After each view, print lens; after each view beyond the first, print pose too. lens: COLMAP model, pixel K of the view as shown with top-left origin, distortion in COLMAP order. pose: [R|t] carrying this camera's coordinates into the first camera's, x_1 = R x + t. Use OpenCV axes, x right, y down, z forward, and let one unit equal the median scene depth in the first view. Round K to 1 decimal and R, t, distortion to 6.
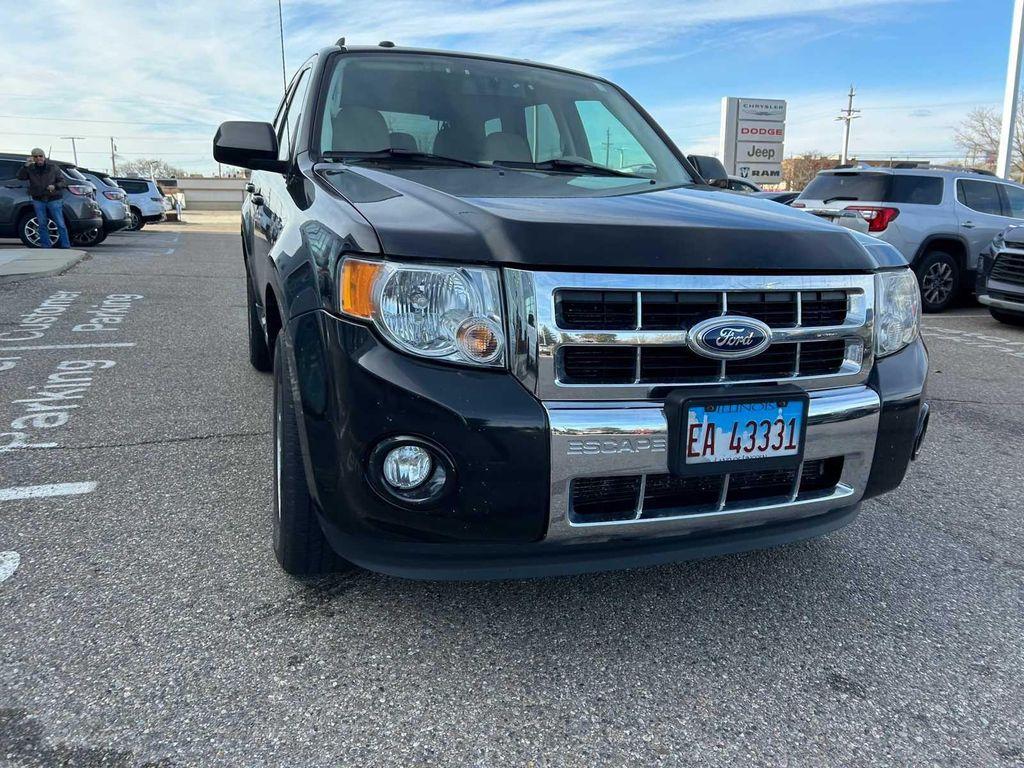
lens RADIAL K [[768.9, 0, 518.7], [0, 768.9, 374.8], [0, 0, 1]] dist [0.051597, -0.051897]
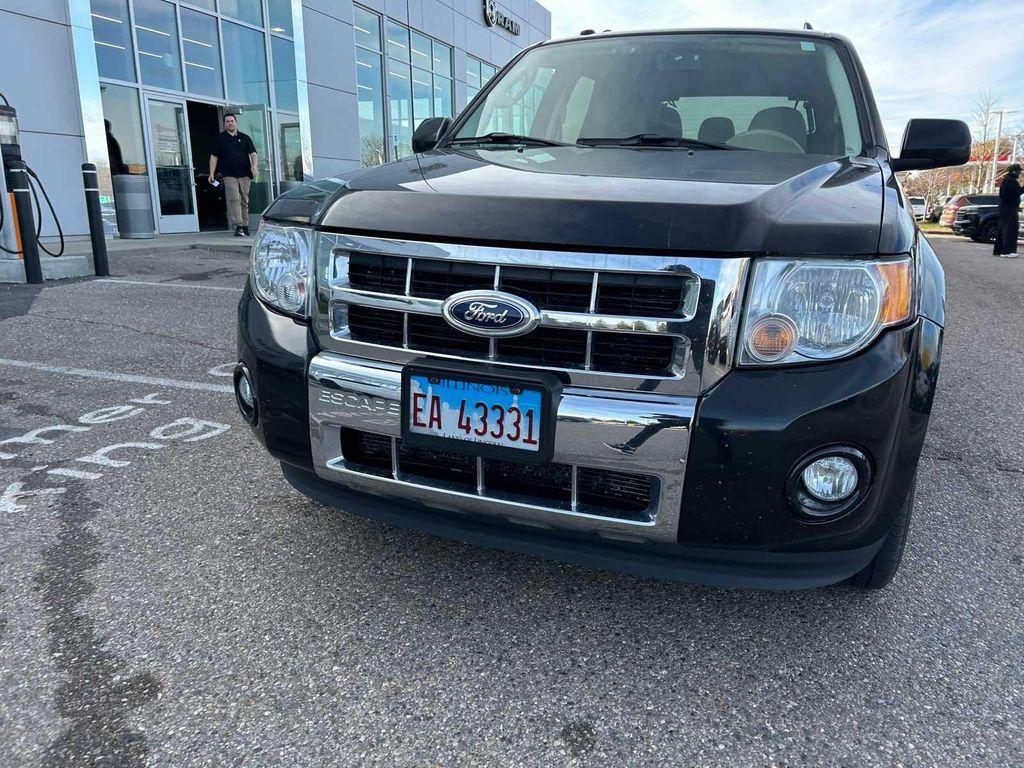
lens RADIAL K [[768.9, 0, 524.4], [0, 768.9, 375.0], [0, 0, 1]] dist [0.051597, -0.051897]
pose [[0.755711, 0.142116, -0.639299, 0.832854], [-0.140500, 0.988624, 0.053687, -0.027433], [0.639656, 0.049250, 0.767082, 0.283297]]
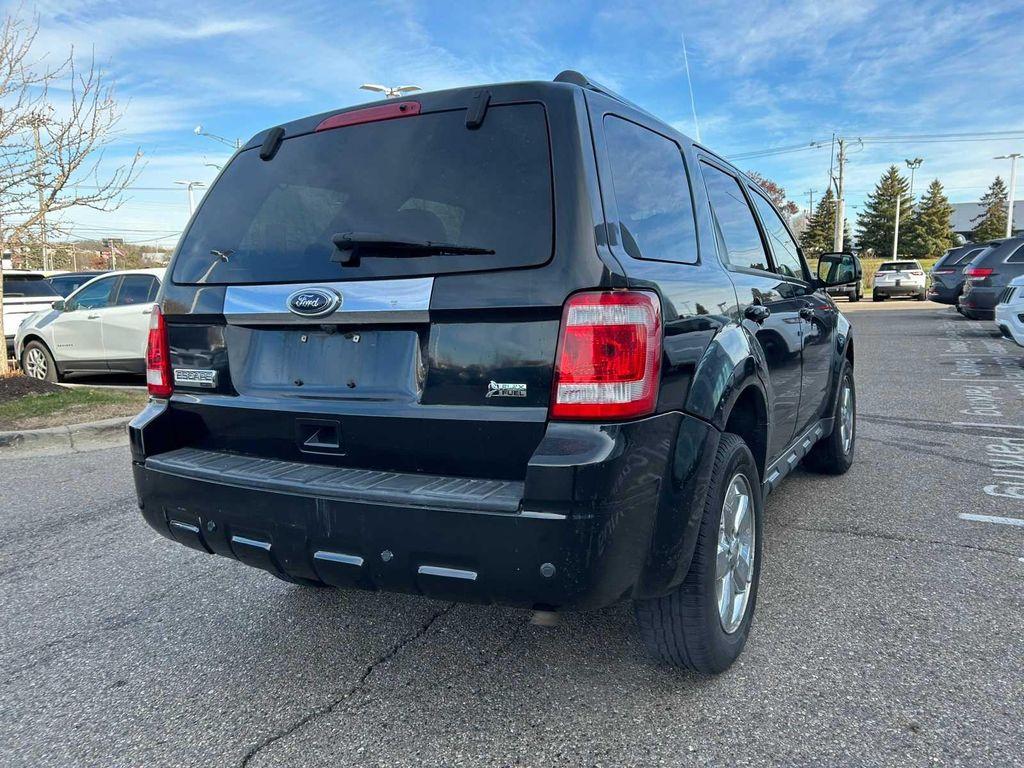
lens RADIAL K [[768.9, 0, 512.7], [0, 768.9, 375.4], [0, 0, 1]] dist [0.051597, -0.051897]
pose [[-0.642415, -0.108165, 0.758685, -1.555578], [0.174123, 0.943496, 0.281952, -0.900297], [-0.746314, 0.313235, -0.587282, 3.415958]]
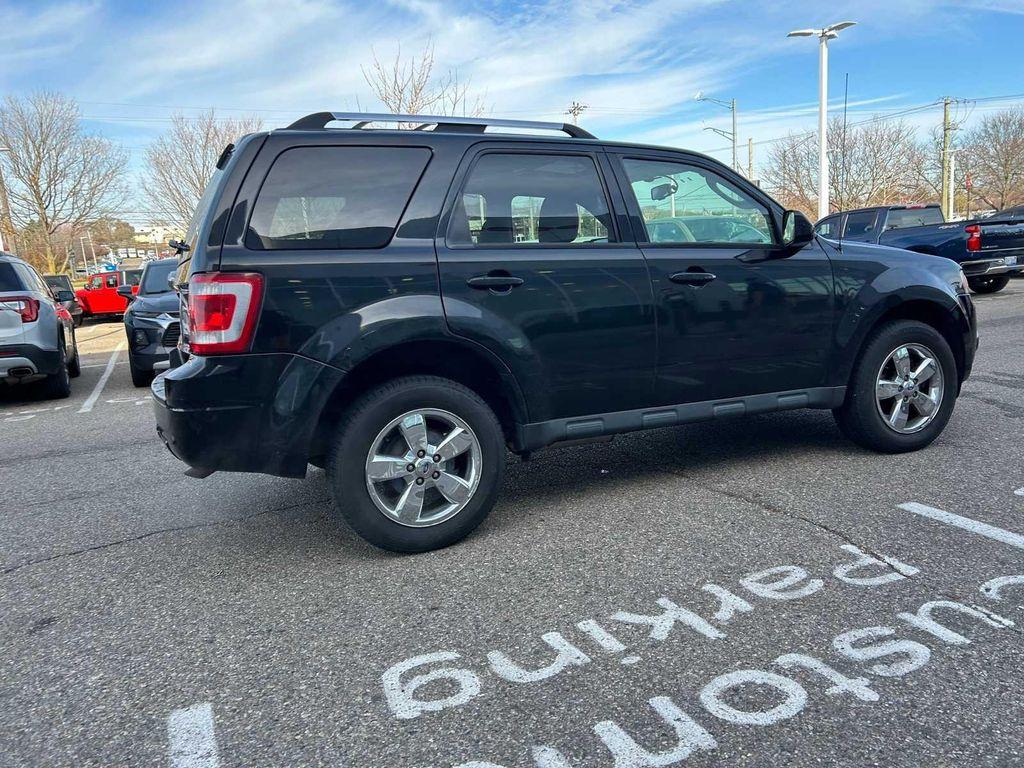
lens RADIAL K [[768.9, 0, 521.8], [0, 768.9, 374.0], [0, 0, 1]] dist [0.051597, -0.051897]
pose [[-0.058602, -0.173328, 0.983119, -2.449100], [0.280816, 0.942183, 0.182849, -0.635782], [-0.957971, 0.286791, -0.006540, 2.243041]]
